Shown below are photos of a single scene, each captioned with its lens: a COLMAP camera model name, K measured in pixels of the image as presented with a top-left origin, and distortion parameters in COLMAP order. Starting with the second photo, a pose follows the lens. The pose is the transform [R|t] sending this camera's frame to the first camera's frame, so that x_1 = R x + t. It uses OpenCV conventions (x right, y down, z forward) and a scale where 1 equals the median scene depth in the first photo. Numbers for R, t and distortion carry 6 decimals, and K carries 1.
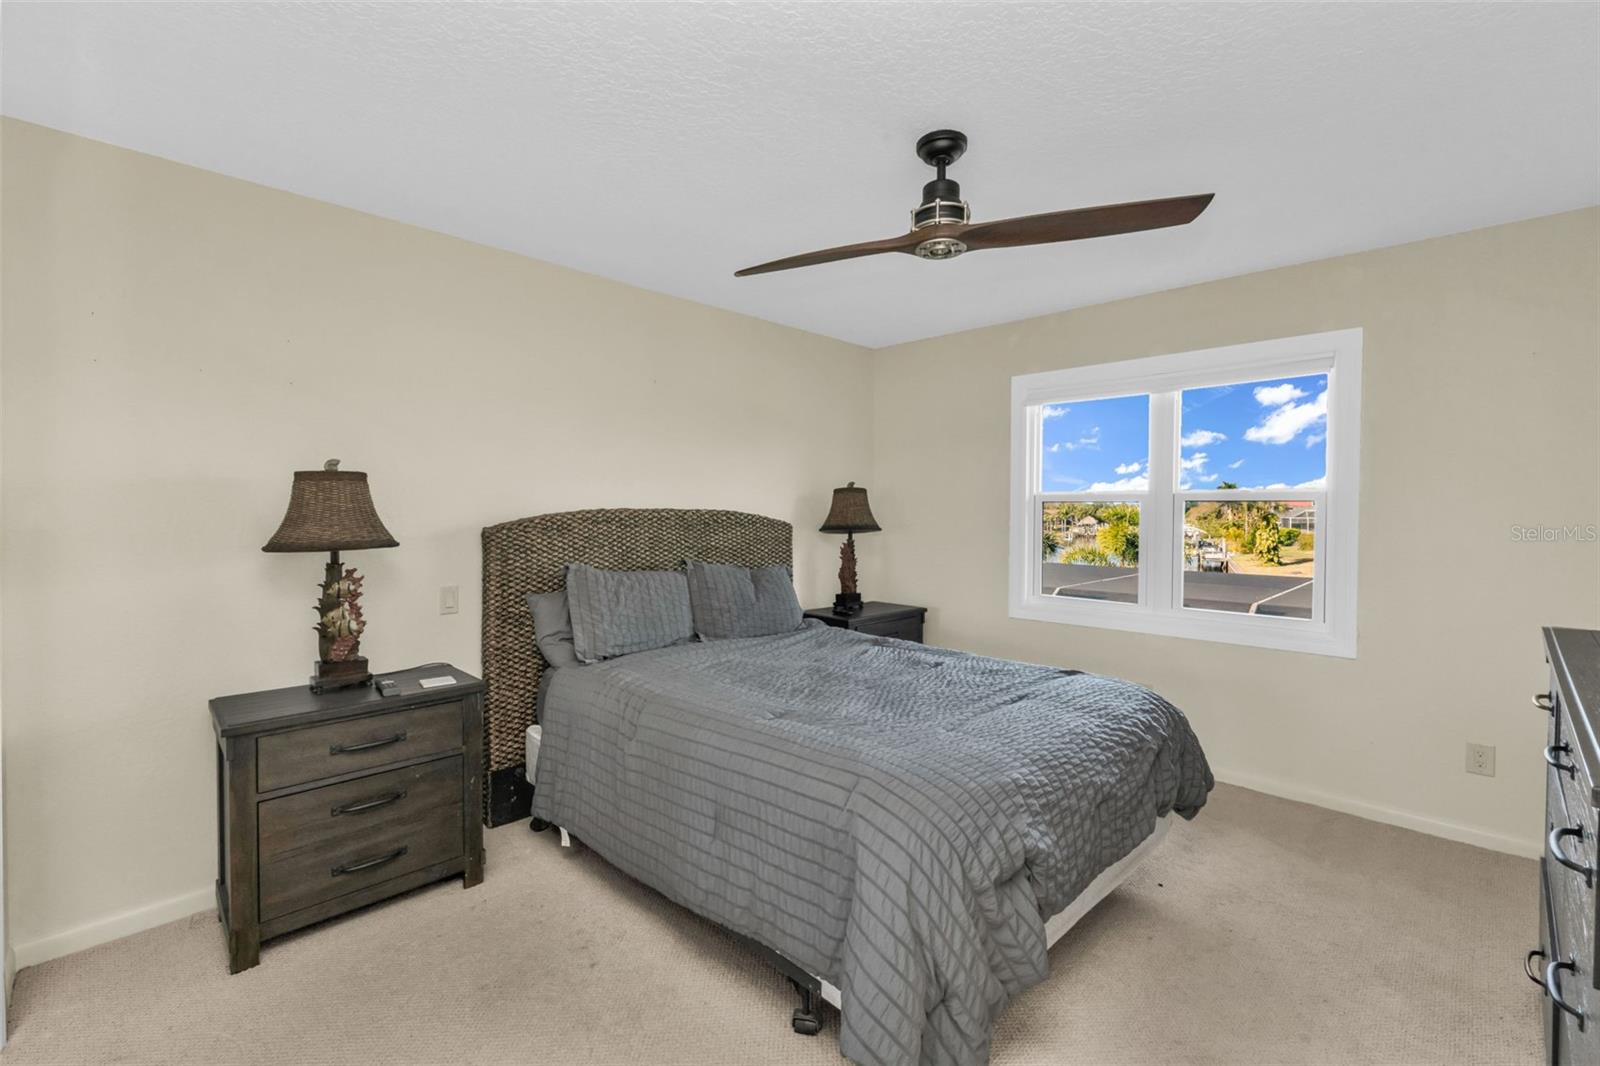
lens RADIAL K [[697.6, 0, 794.8], [0, 697.6, 533.6], [0, 0, 1]] dist [0.021684, -0.006969]
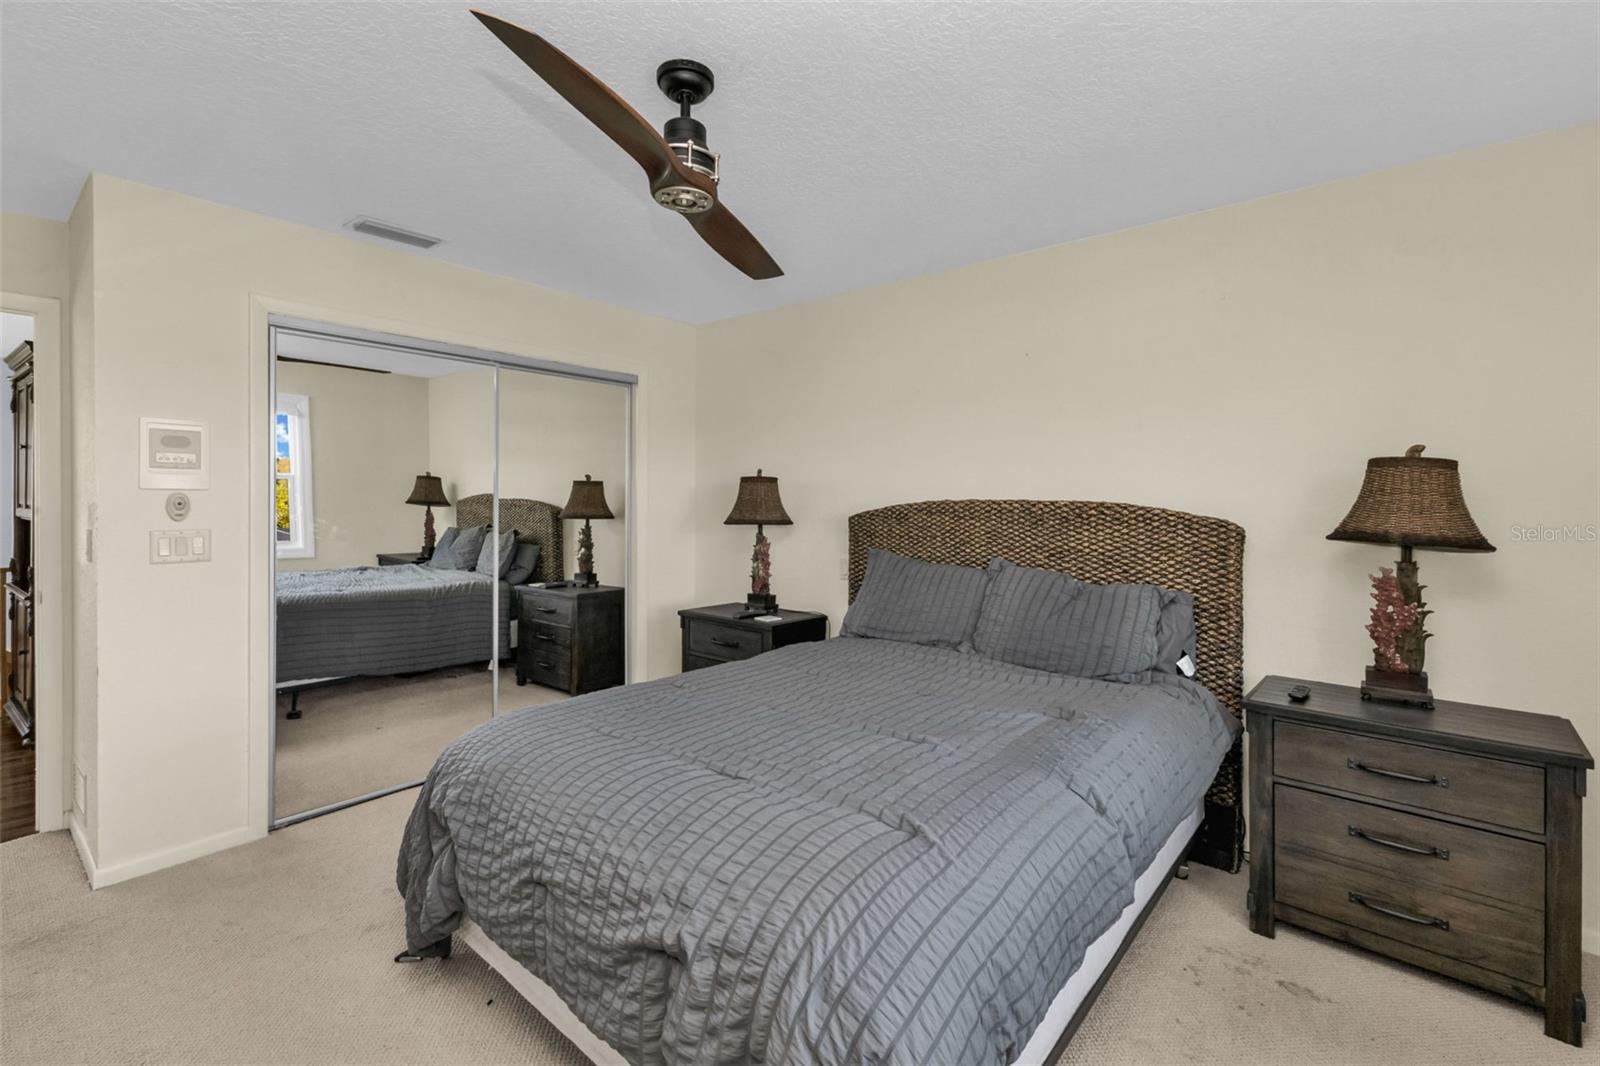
lens RADIAL K [[702.6, 0, 809.3], [0, 702.6, 515.0], [0, 0, 1]] dist [0.014222, 0.000014]
pose [[0.081089, 0.021334, -0.996478, 0.691291], [-0.037911, 0.999113, 0.018306, -0.023457], [0.995986, 0.036293, 0.081826, 0.690917]]
